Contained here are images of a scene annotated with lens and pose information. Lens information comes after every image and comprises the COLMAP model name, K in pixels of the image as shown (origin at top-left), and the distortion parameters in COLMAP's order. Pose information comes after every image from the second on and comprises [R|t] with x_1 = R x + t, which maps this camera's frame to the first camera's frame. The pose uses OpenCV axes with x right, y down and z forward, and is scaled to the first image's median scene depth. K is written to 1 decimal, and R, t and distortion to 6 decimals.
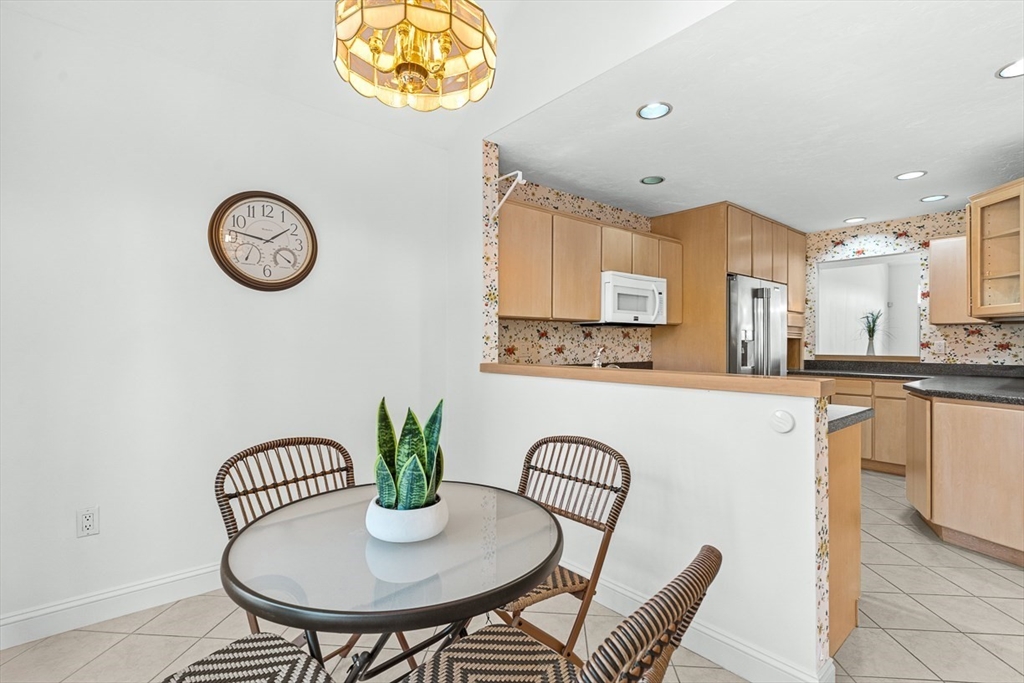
lens RADIAL K [[467.1, 0, 508.7], [0, 467.1, 345.2], [0, 0, 1]] dist [0.001884, 0.000114]
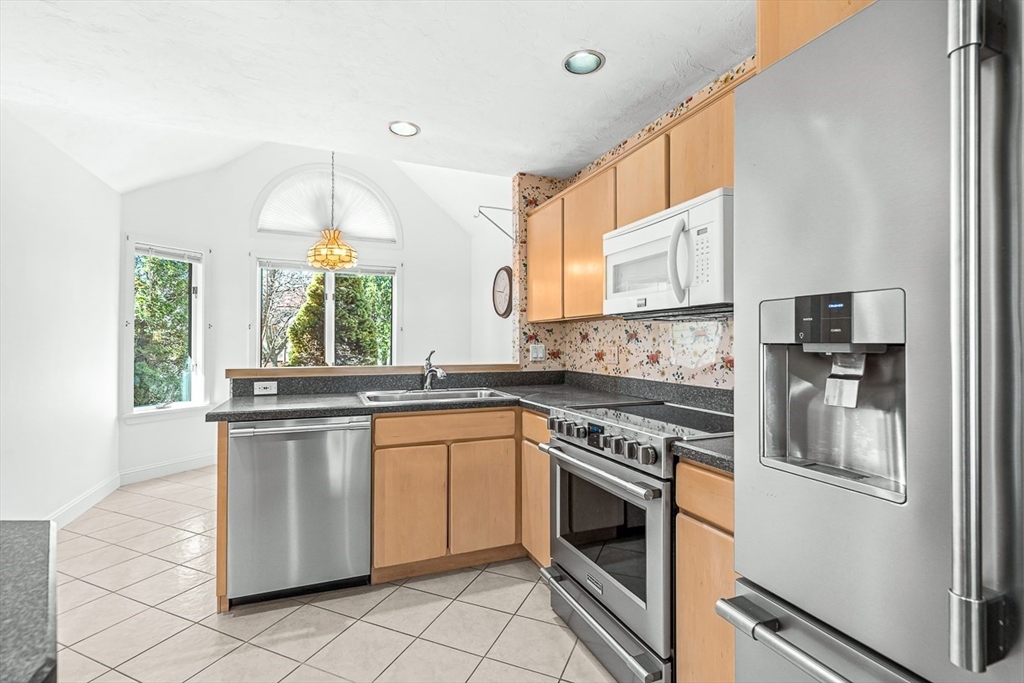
lens RADIAL K [[467.1, 0, 510.5], [0, 467.1, 338.1], [0, 0, 1]] dist [0.001884, 0.000114]
pose [[-0.300556, -0.009176, -0.953720, 0.724114], [-0.003602, 0.999958, -0.008485, -0.010864], [0.953757, 0.000885, -0.300576, 0.901110]]
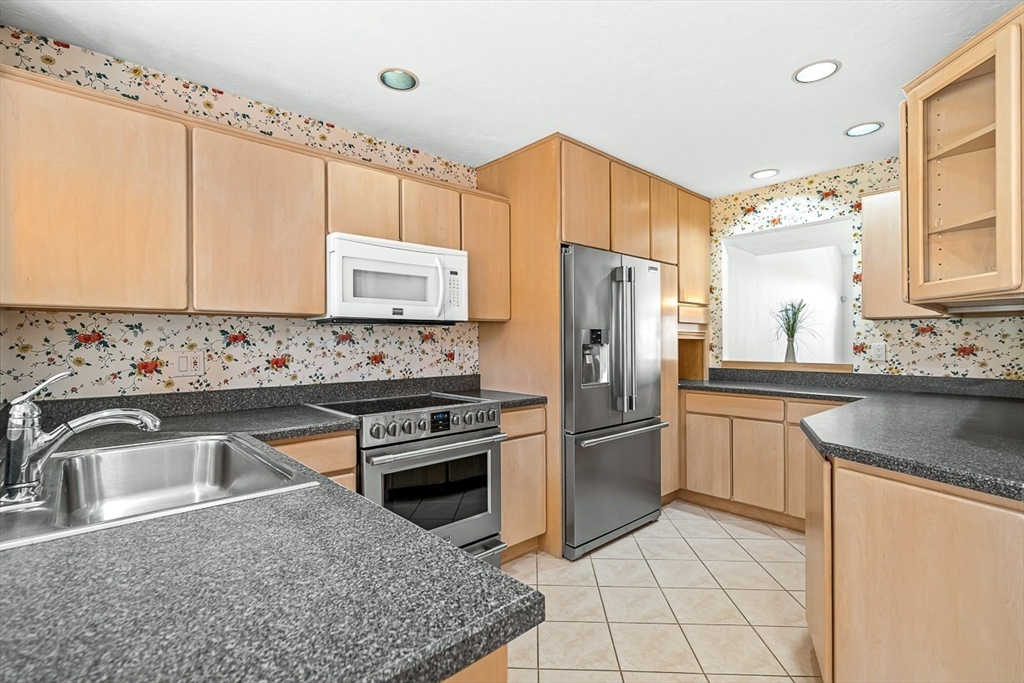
lens RADIAL K [[467.1, 0, 505.5], [0, 467.1, 344.5], [0, 0, 1]] dist [0.001884, 0.000114]
pose [[0.999366, -0.006659, 0.034982, 0.349253], [0.006617, 0.999977, 0.001307, -0.011336], [-0.034990, -0.001074, 0.999387, 0.329082]]
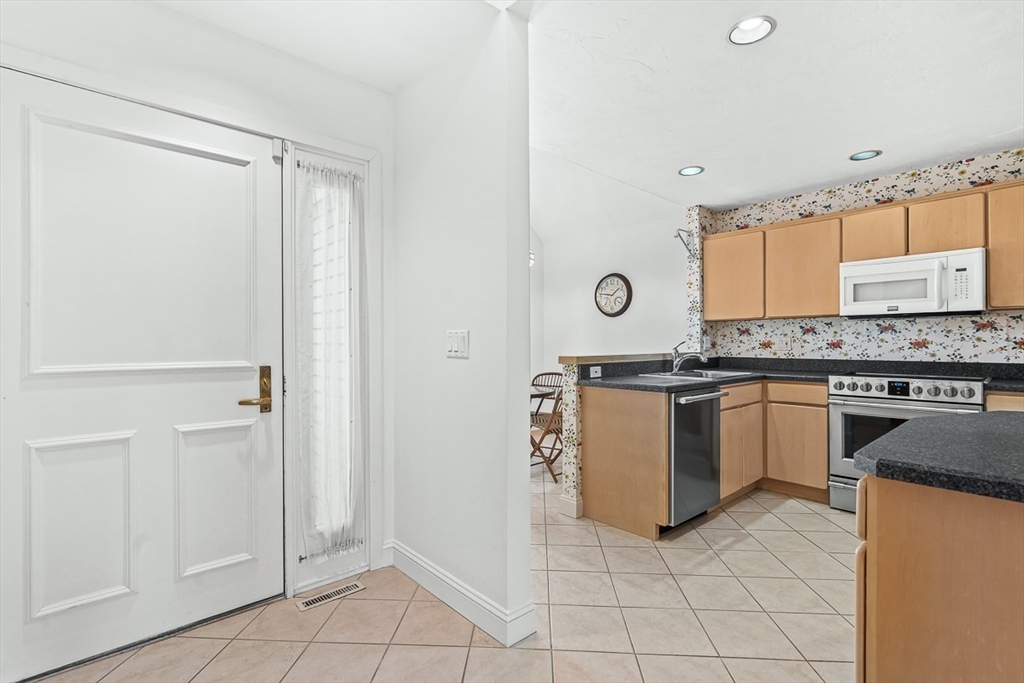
lens RADIAL K [[467.1, 0, 514.2], [0, 467.1, 341.3], [0, 0, 1]] dist [0.001884, 0.000114]
pose [[0.040007, -0.002362, -0.999197, 0.975677], [0.001353, 0.999996, -0.002310, 0.003720], [0.999198, -0.001259, 0.040010, 0.240999]]
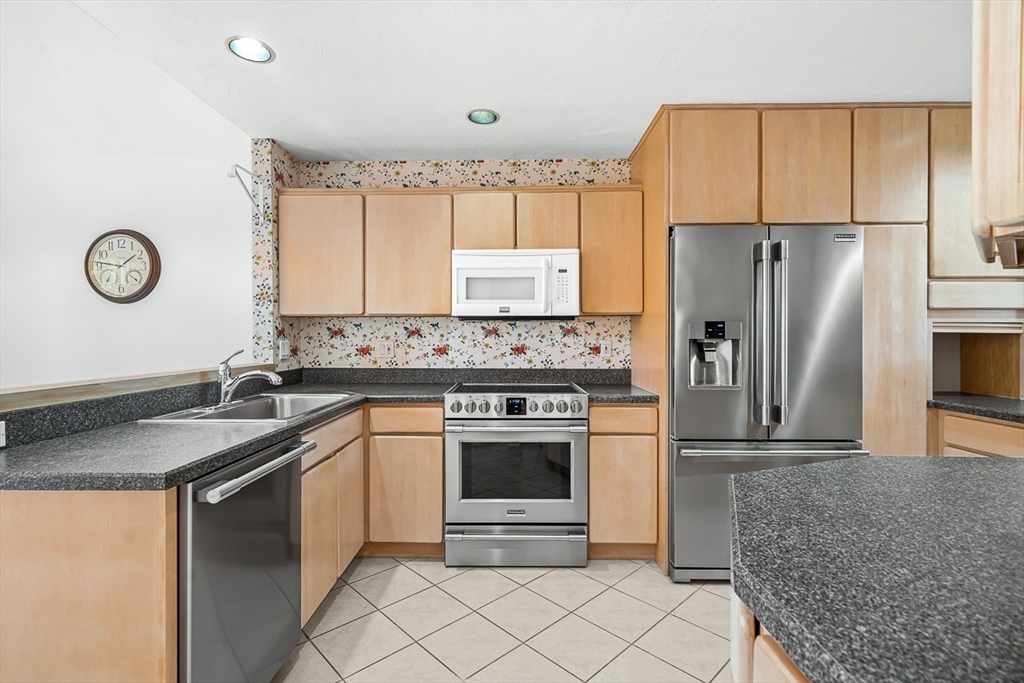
lens RADIAL K [[467.1, 0, 507.5], [0, 467.1, 341.0], [0, 0, 1]] dist [0.001884, 0.000114]
pose [[0.757954, 0.005134, -0.652287, 0.667346], [-0.001614, 0.999981, 0.005995, -0.010927], [0.652306, -0.003491, 0.757948, 0.397494]]
